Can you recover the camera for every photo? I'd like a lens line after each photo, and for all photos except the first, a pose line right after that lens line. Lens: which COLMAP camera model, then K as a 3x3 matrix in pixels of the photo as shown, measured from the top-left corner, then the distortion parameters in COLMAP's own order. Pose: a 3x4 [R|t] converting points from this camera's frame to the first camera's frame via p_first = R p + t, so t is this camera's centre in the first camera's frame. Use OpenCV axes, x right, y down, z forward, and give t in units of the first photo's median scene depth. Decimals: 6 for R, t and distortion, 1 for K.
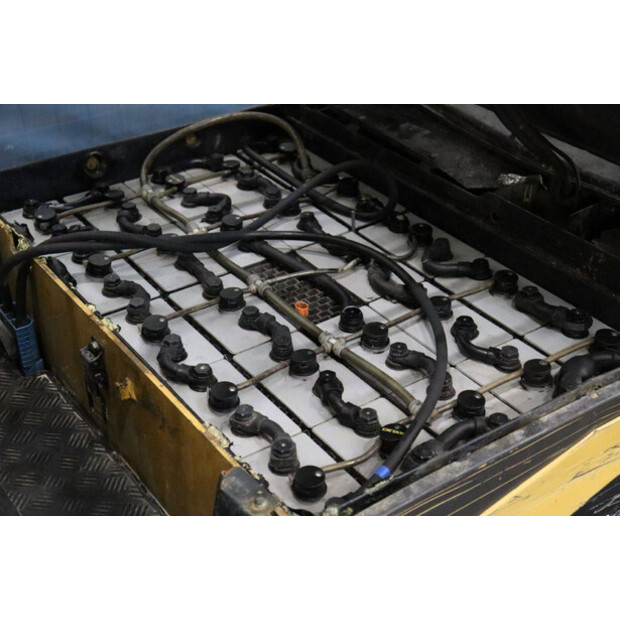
lens RADIAL K [[1010.3, 0, 307.3], [0, 1010.3, 311.5], [0, 0, 1]] dist [0.160531, 0.000000]
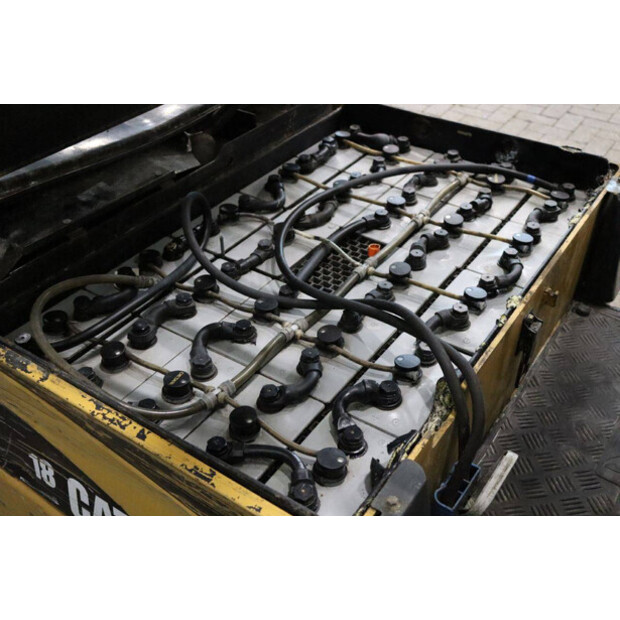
lens RADIAL K [[713.7, 0, 307.0], [0, 713.7, 308.0], [0, 0, 1]] dist [-0.001837, 0.000000]
pose [[-0.345192, -0.558154, 0.754524, -0.604768], [0.523423, 0.552813, 0.648403, -0.511781], [-0.779019, 0.618759, 0.101324, 0.965307]]
